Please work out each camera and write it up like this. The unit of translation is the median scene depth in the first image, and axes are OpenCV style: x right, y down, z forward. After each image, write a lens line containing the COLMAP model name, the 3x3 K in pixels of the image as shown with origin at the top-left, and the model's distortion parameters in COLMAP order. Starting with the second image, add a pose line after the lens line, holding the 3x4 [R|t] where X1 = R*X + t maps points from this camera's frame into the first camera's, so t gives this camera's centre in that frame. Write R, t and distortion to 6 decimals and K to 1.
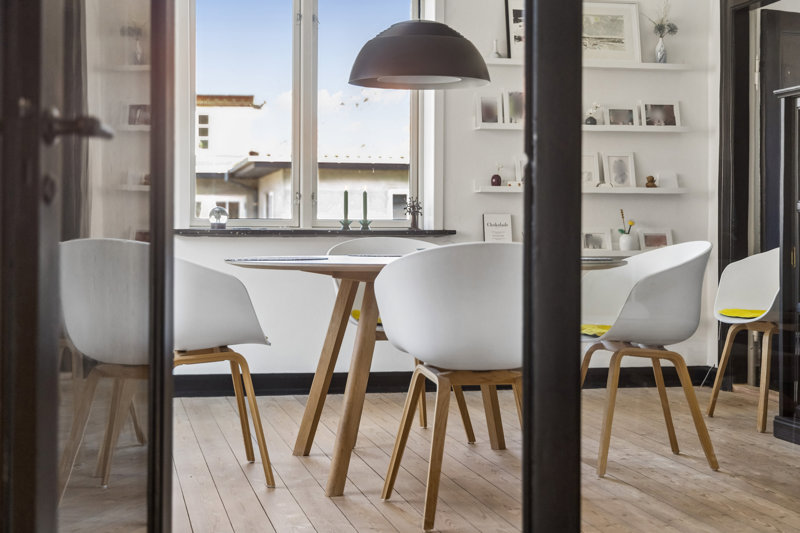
lens RADIAL K [[1297.3, 0, 400.0], [0, 1297.3, 266.5], [0, 0, 1]] dist [0.005312, -0.005066]
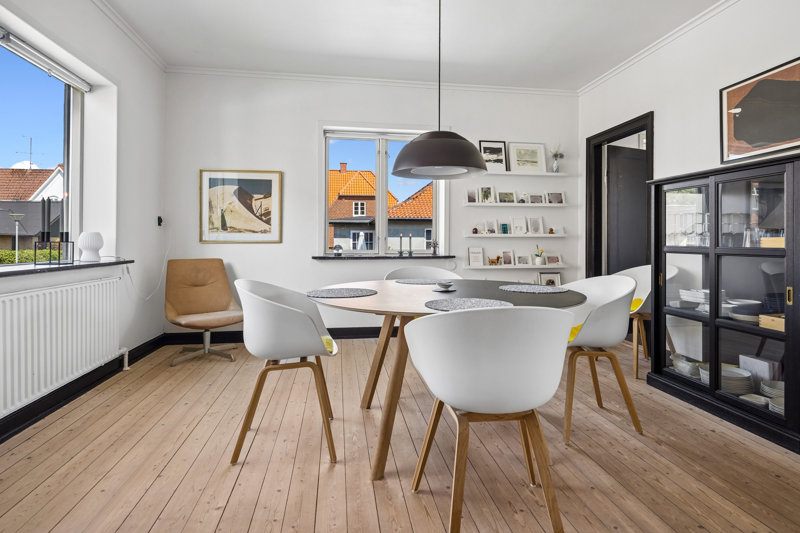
lens RADIAL K [[442.1, 0, 399.5], [0, 442.1, 242.3], [0, 0, 1]] dist [-0.000939, -0.000123]
pose [[0.997819, -0.002635, -0.065957, 0.001836], [0.000880, 0.999645, -0.026623, -0.030296], [0.066004, 0.026507, 0.997467, 0.302930]]
